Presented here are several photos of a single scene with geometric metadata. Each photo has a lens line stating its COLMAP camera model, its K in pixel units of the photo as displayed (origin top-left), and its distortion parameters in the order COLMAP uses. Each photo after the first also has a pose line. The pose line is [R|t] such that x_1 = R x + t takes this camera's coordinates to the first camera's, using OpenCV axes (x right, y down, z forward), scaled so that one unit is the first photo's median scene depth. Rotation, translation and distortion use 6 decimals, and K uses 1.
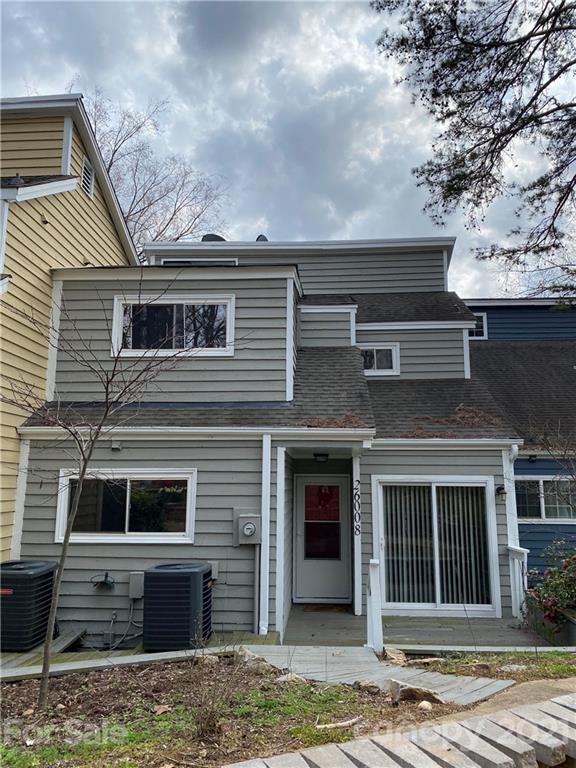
lens RADIAL K [[594.0, 0, 287.0], [0, 594.0, 375.8], [0, 0, 1]] dist [0.021512, -0.000485]
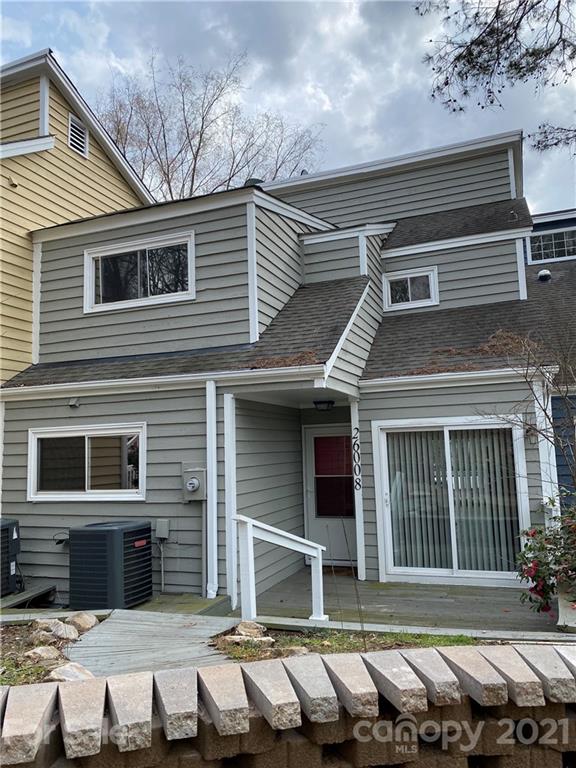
lens RADIAL K [[594.0, 0, 287.0], [0, 594.0, 375.8], [0, 0, 1]] dist [0.021512, -0.000485]
pose [[0.950982, -0.072397, -0.300652, 0.308030], [0.090627, 0.994770, 0.047119, 0.053664], [0.295668, -0.072056, 0.952569, 0.161140]]
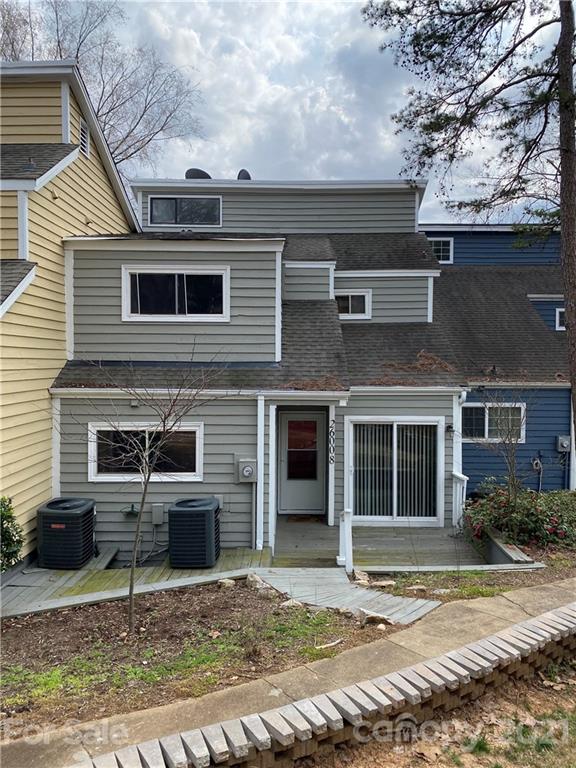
lens RADIAL K [[594.9, 0, 285.7], [0, 594.9, 372.2], [0, 0, 1]] dist [0.091181, -0.114328]
pose [[0.998662, -0.001141, 0.051692, -0.041305], [-0.009320, 0.979406, 0.201688, -0.172183], [-0.050858, -0.201900, 0.978085, -0.164628]]
